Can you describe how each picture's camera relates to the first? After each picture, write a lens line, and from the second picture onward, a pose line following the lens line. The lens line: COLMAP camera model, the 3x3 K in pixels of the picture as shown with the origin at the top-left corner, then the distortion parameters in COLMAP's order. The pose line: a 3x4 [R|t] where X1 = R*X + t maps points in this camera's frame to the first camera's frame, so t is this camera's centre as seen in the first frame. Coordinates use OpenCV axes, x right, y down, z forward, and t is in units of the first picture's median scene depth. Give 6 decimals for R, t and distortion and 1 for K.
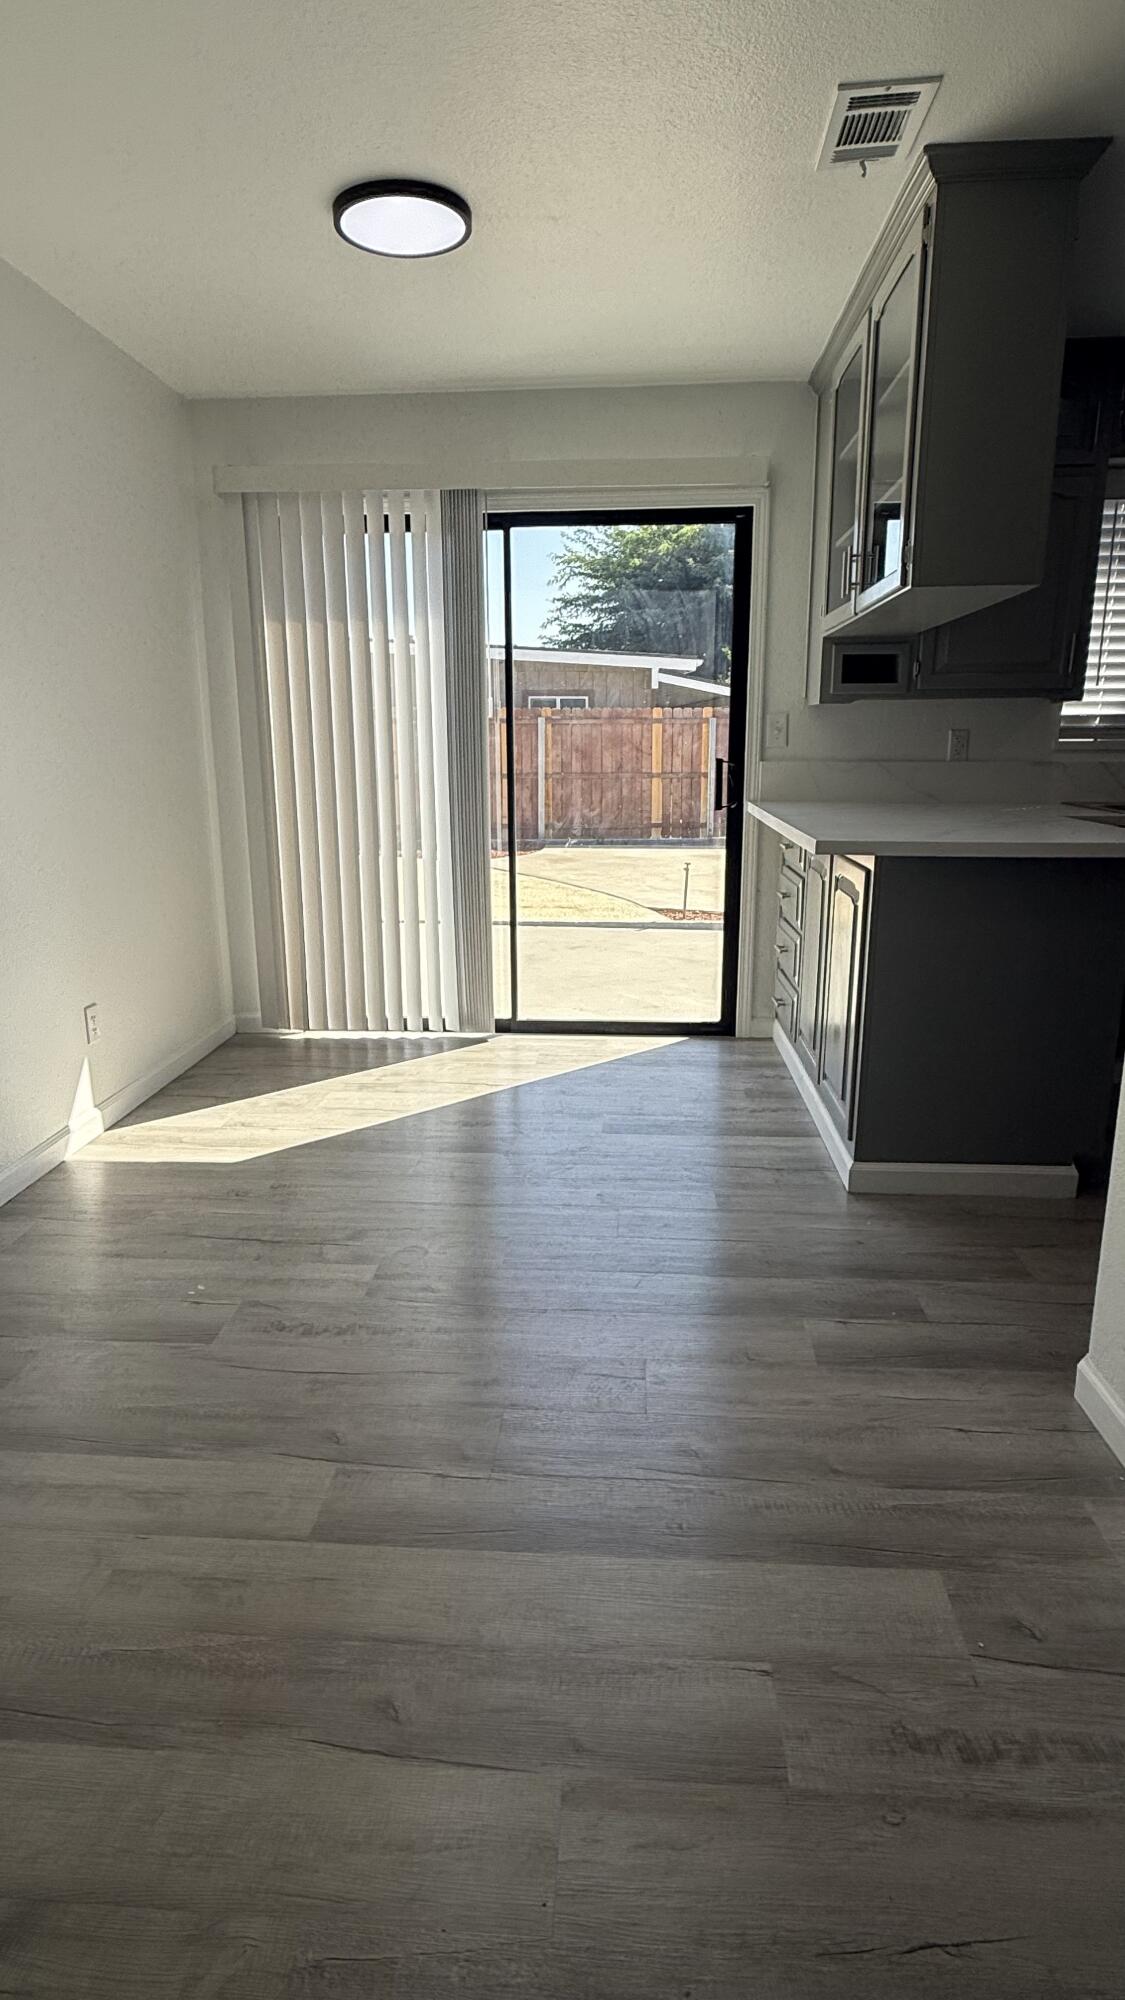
lens RADIAL K [[1084.6, 0, 557.9], [0, 1084.6, 998.2], [0, 0, 1]] dist [0.000719, 0.002445]
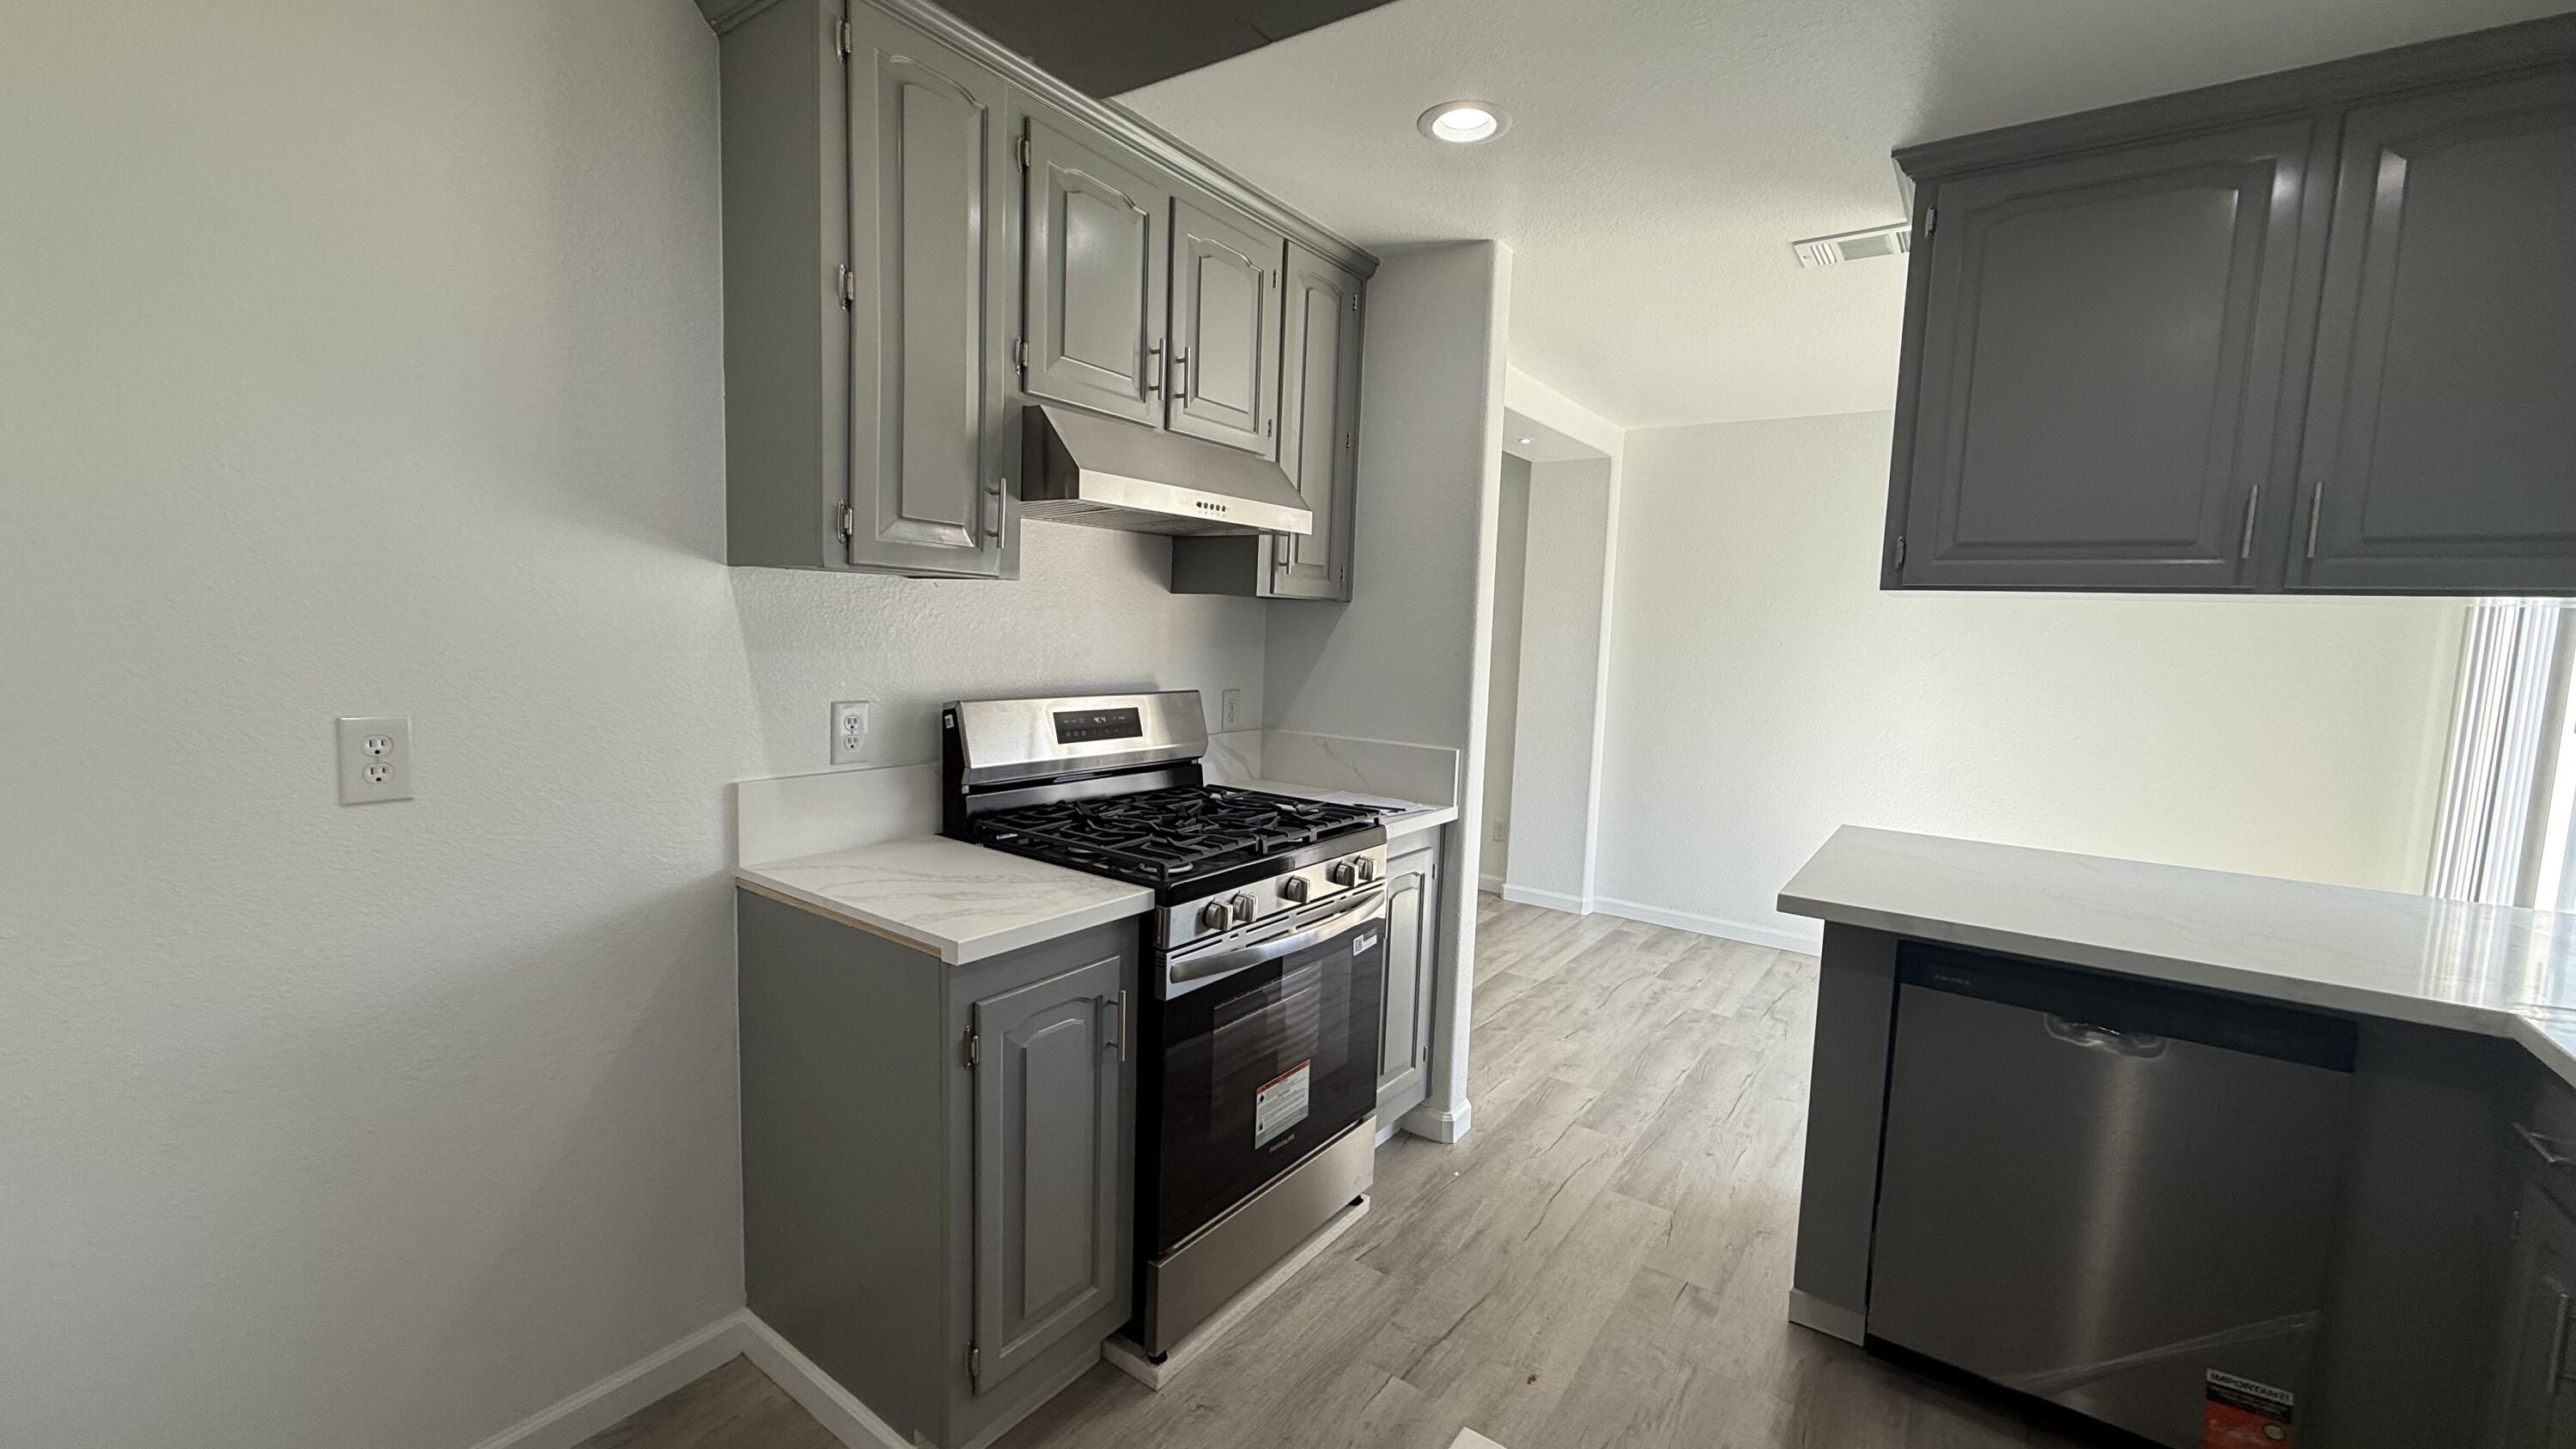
lens RADIAL K [[1006.9, 0, 1286.8], [0, 1006.9, 729.7], [0, 0, 1]] dist [-0.000716, 0.000097]
pose [[-0.531367, 0.068579, -0.844361, 0.958219], [-0.229232, 0.947894, 0.221246, -0.229806], [0.815538, 0.311118, -0.487959, 0.704727]]
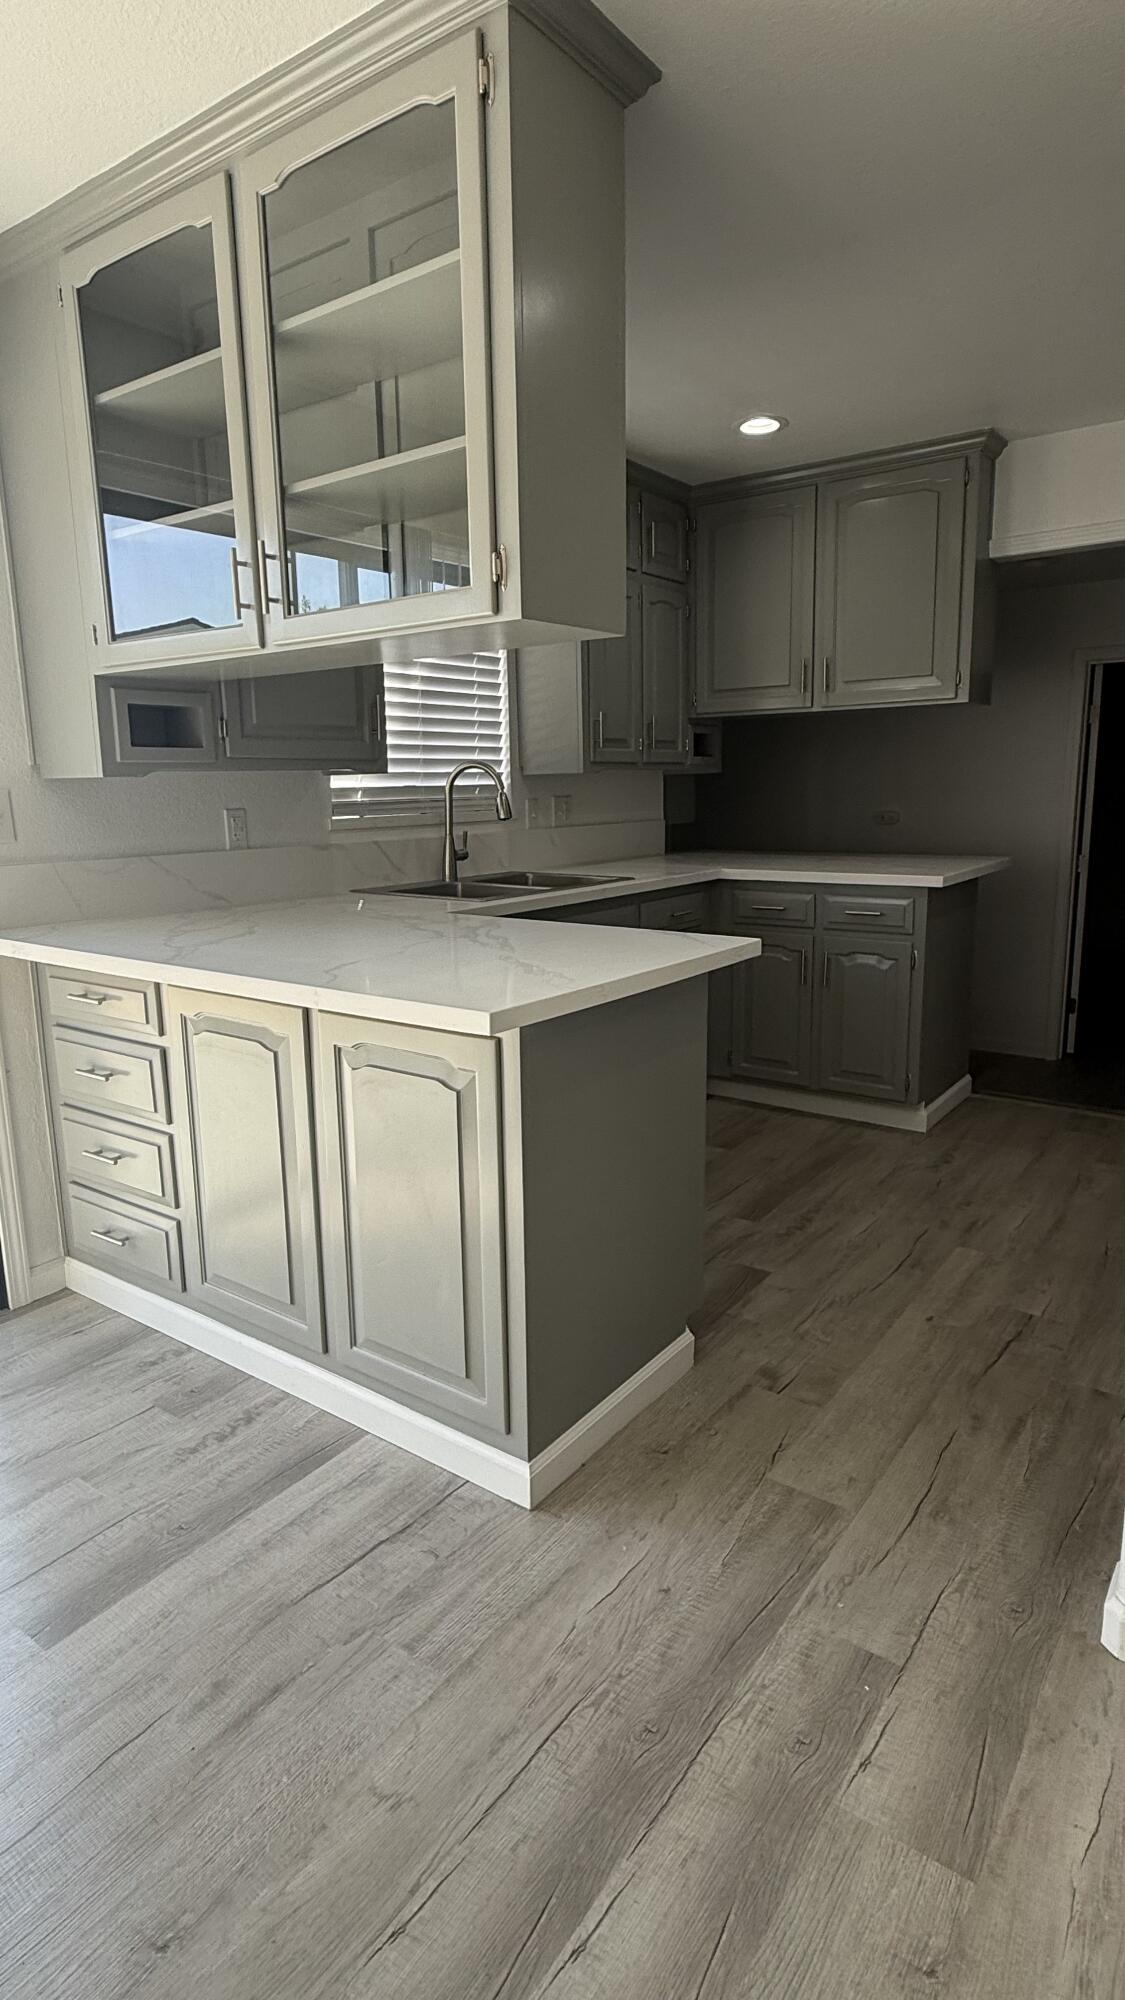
lens RADIAL K [[1084.6, 0, 560.3], [0, 1084.6, 991.1], [0, 0, 1]] dist [0.000719, 0.002445]
pose [[0.539339, -0.166734, 0.825417, -0.167541], [0.210904, 0.975707, 0.059285, -0.128931], [-0.815250, 0.142109, 0.561402, 0.435954]]
